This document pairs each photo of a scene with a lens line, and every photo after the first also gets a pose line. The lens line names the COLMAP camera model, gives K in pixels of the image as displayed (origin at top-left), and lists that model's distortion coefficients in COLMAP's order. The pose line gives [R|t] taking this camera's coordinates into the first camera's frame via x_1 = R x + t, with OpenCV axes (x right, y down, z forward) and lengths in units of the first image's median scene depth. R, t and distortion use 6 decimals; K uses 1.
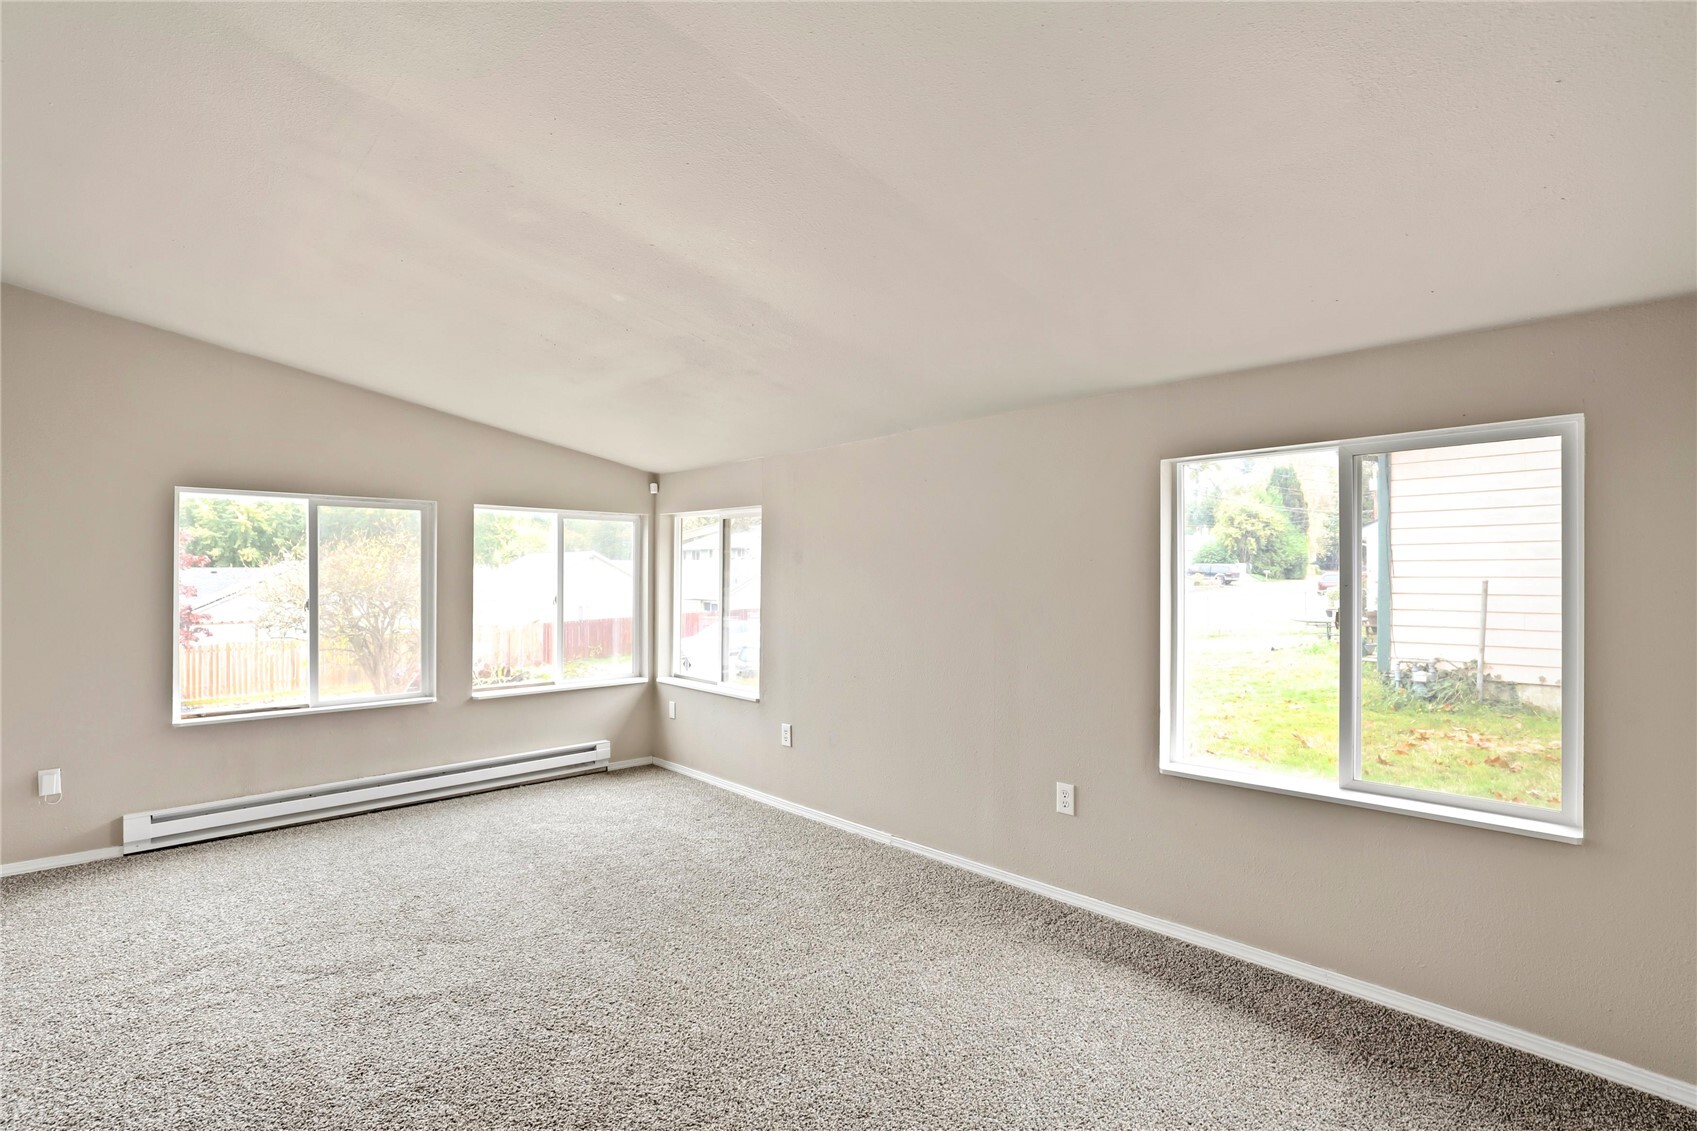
lens RADIAL K [[795.5, 0, 848.5], [0, 795.5, 565.5], [0, 0, 1]] dist [-0.019742, 0.008462]
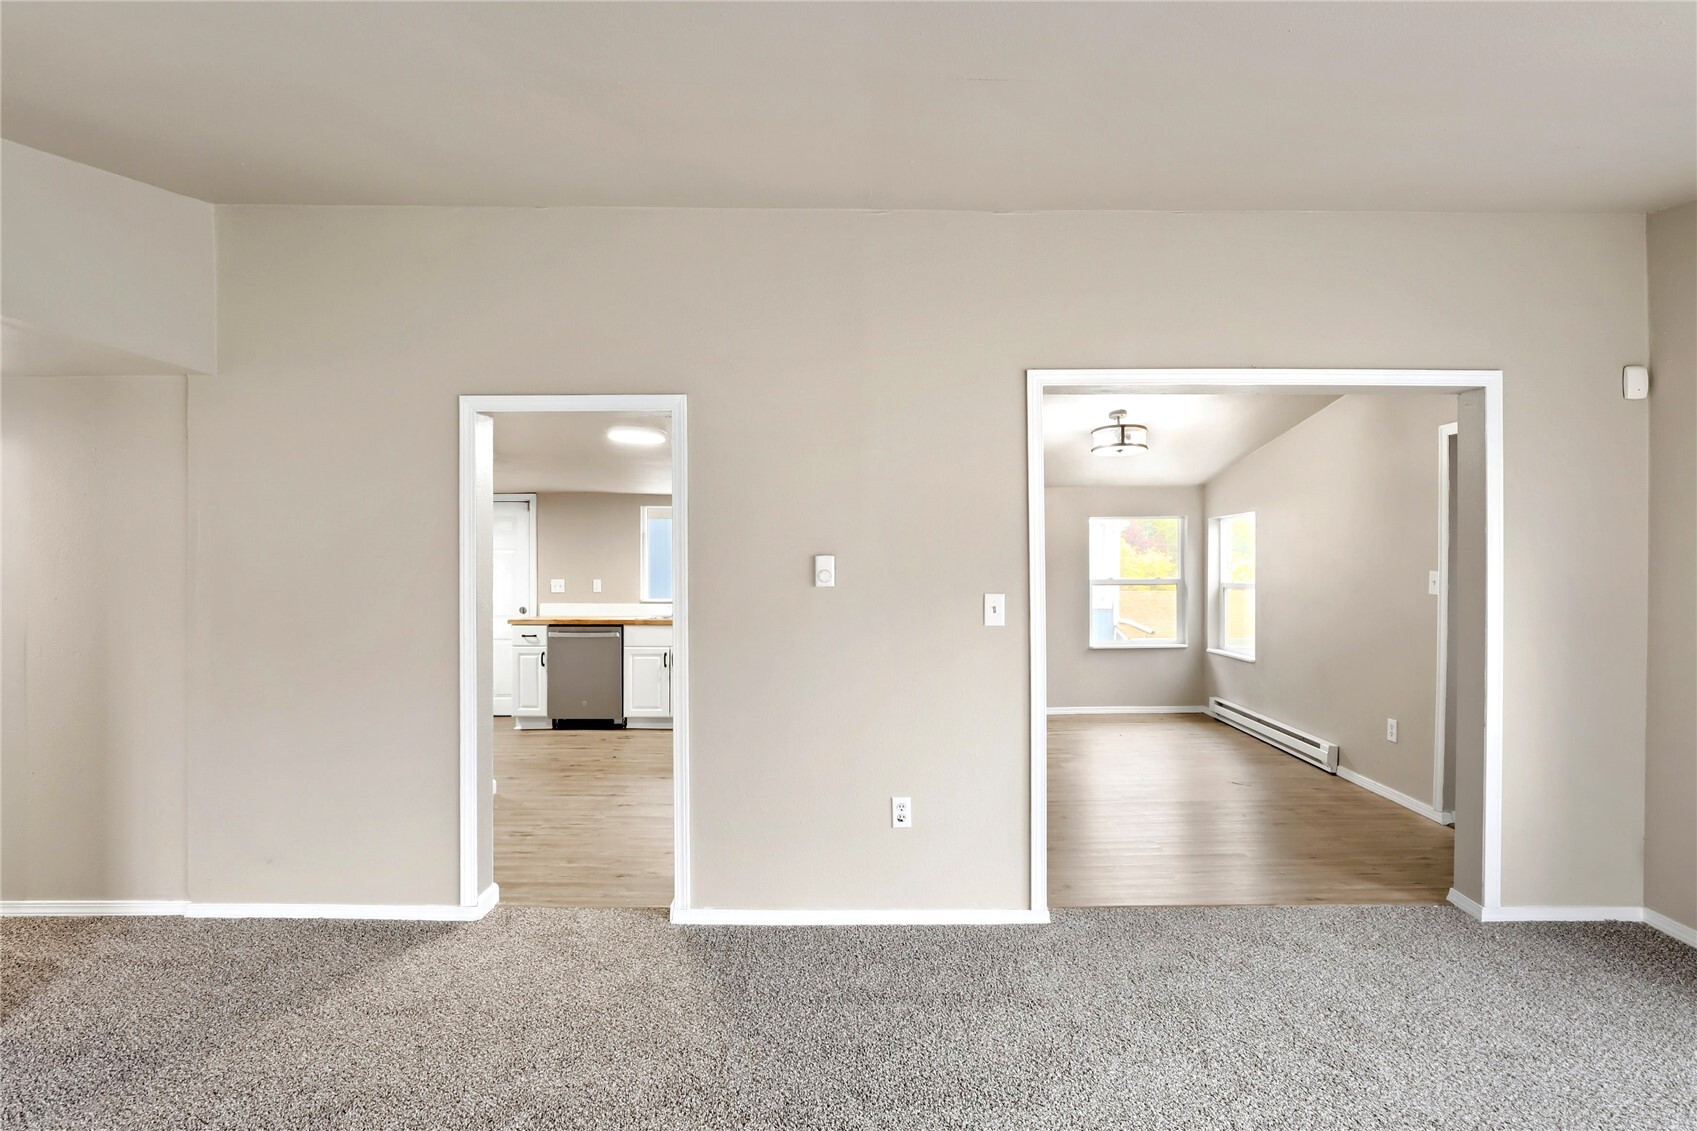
lens RADIAL K [[791.9, 0, 882.8], [0, 791.9, 573.5], [0, 0, 1]] dist [-0.008353, -0.000062]
pose [[-0.687697, 0.001537, -0.725996, 0.036990], [0.005359, 0.999981, -0.002959, 0.009563], [0.725978, -0.005926, -0.687693, 0.726473]]
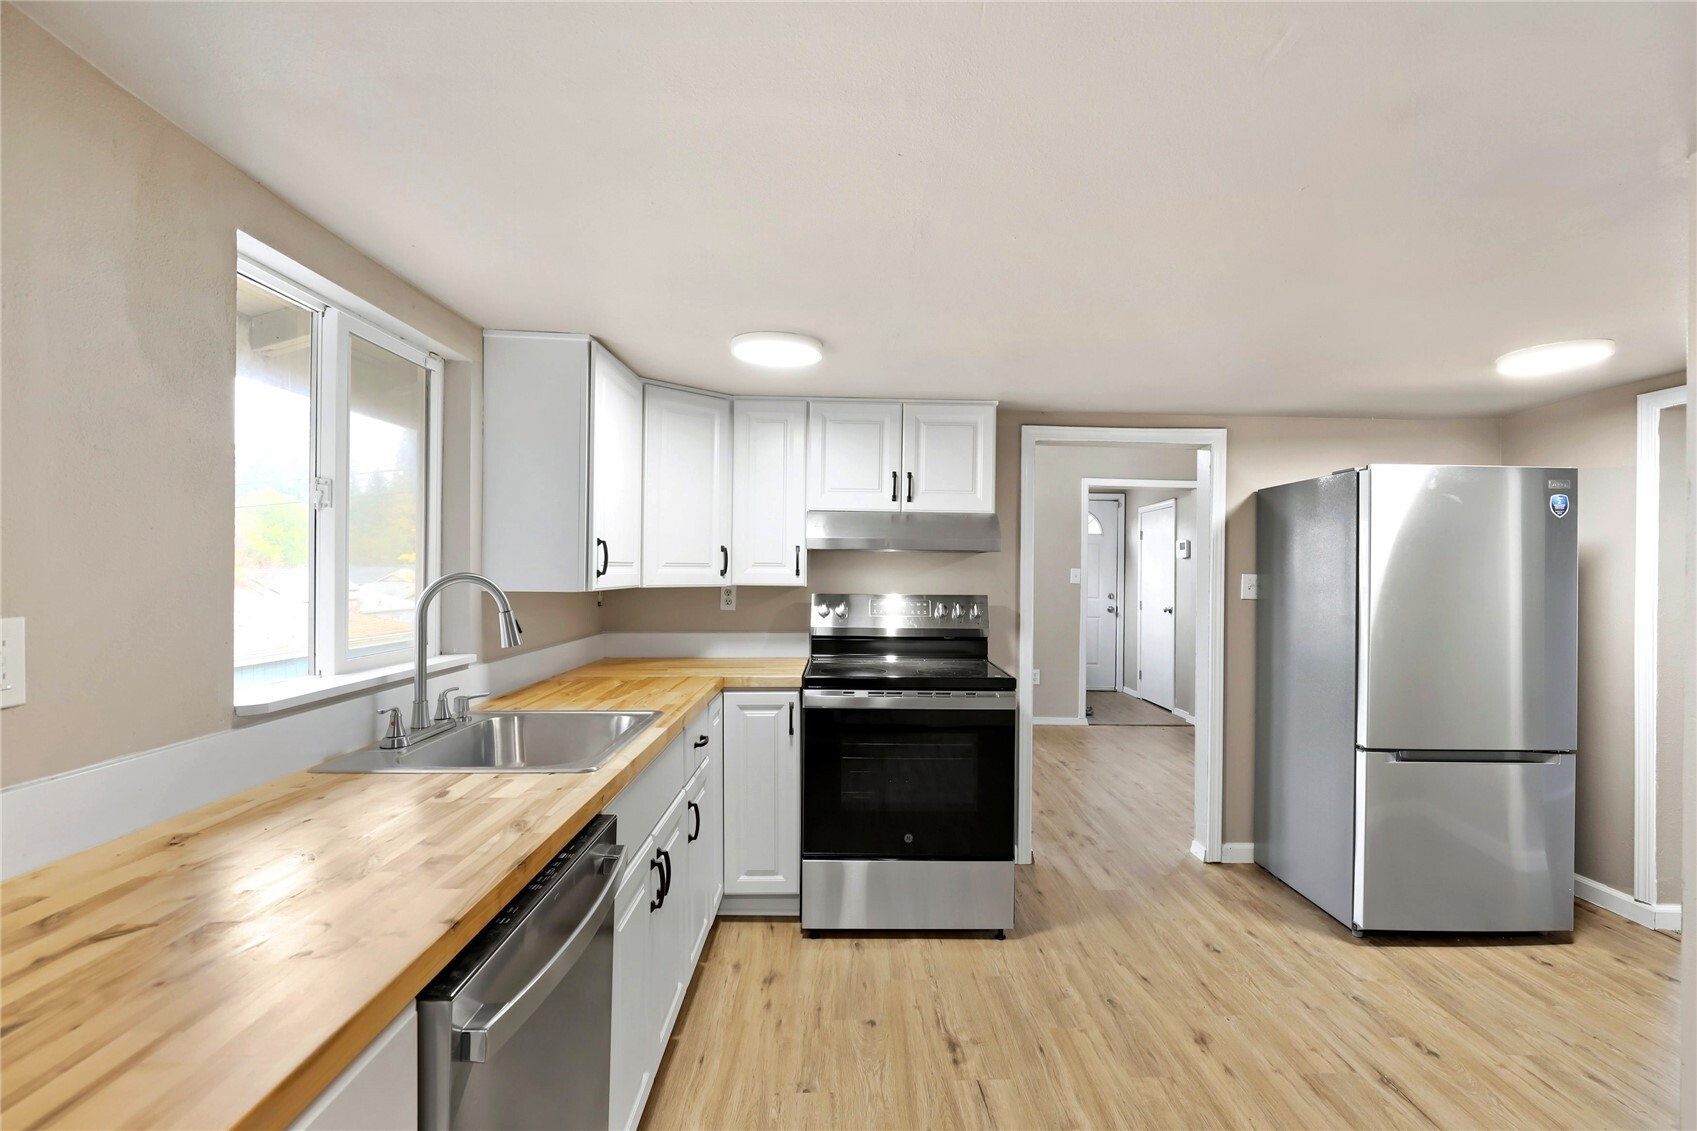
lens RADIAL K [[780.6, 0, 854.4], [0, 780.6, 564.4], [0, 0, 1]] dist [-0.019262, 0.006180]
pose [[0.737275, 0.003496, -0.675583, -0.411507], [-0.002968, 0.999994, 0.001936, -0.002786], [0.675586, 0.000578, 0.737281, -0.820674]]
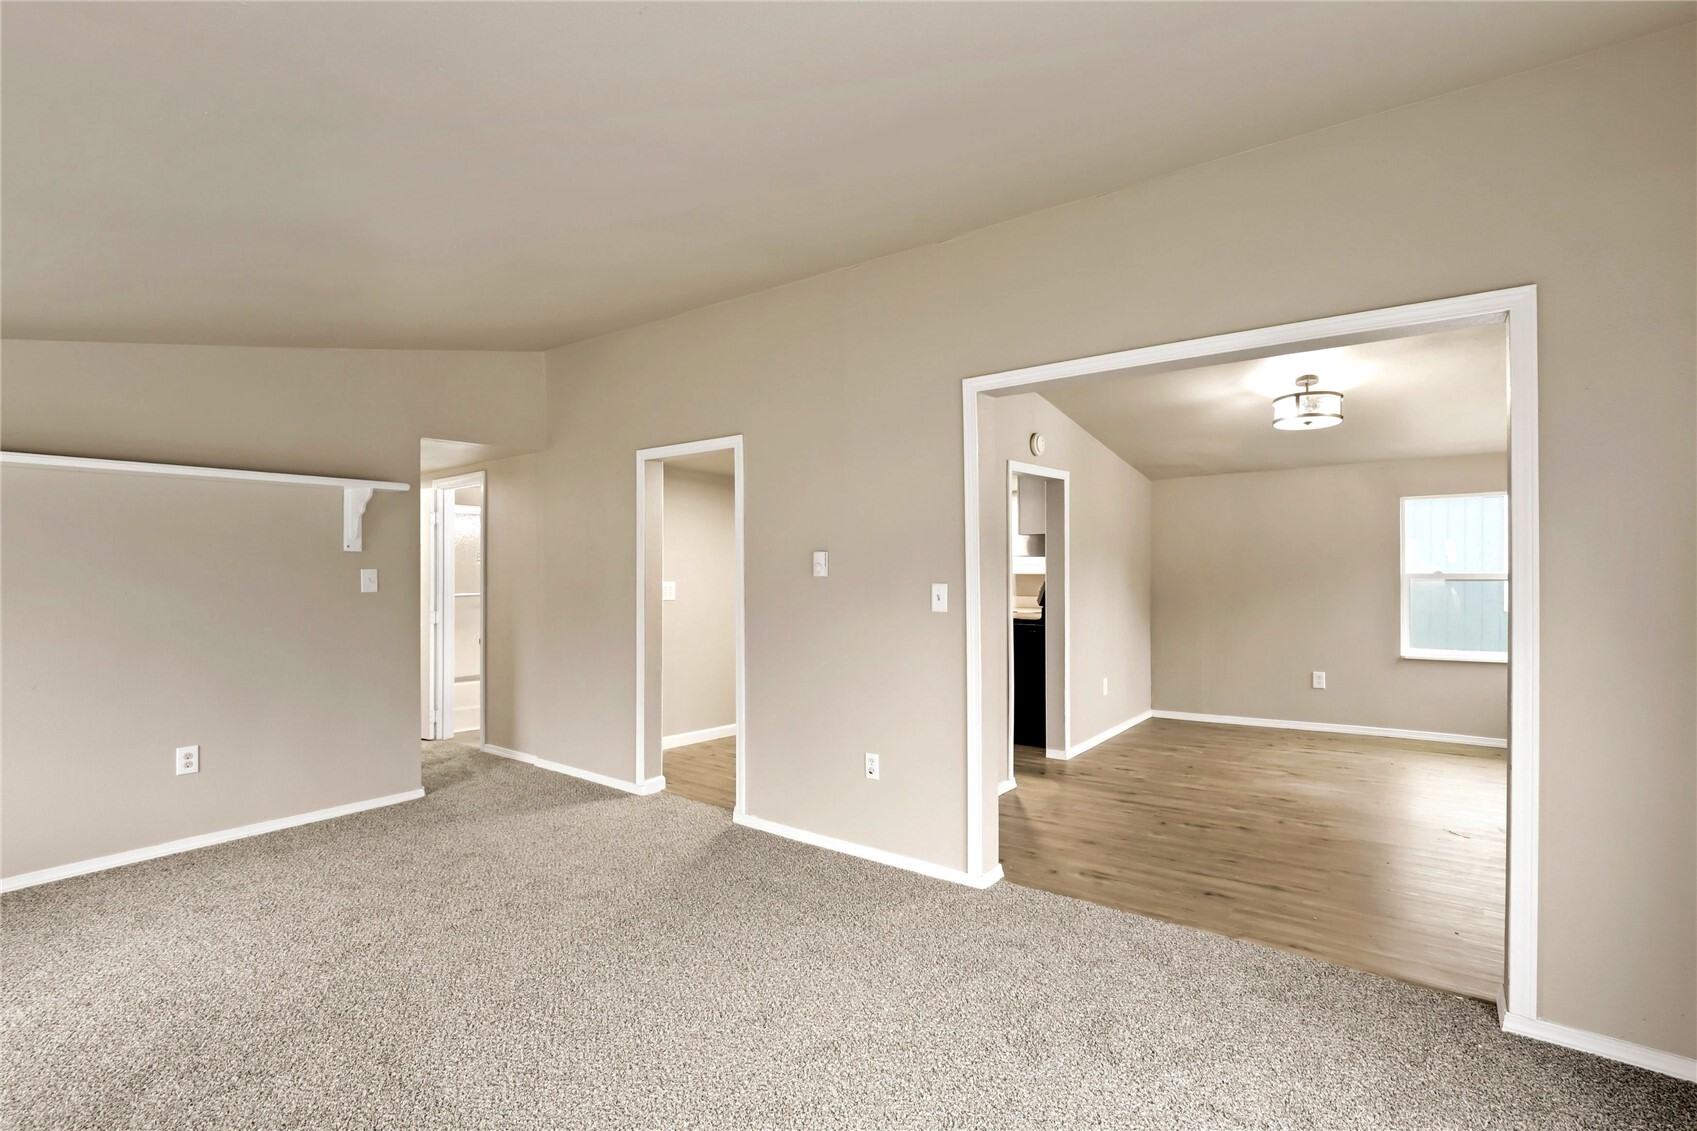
lens RADIAL K [[791.2, 0, 848.5], [0, 791.2, 565.5], [0, 0, 1]] dist [-0.001215, -0.000152]
pose [[-0.986824, 0.002291, -0.161781, -0.310972], [0.003916, 0.999945, -0.009723, 0.015207], [0.161750, -0.010229, -0.986779, 1.065434]]
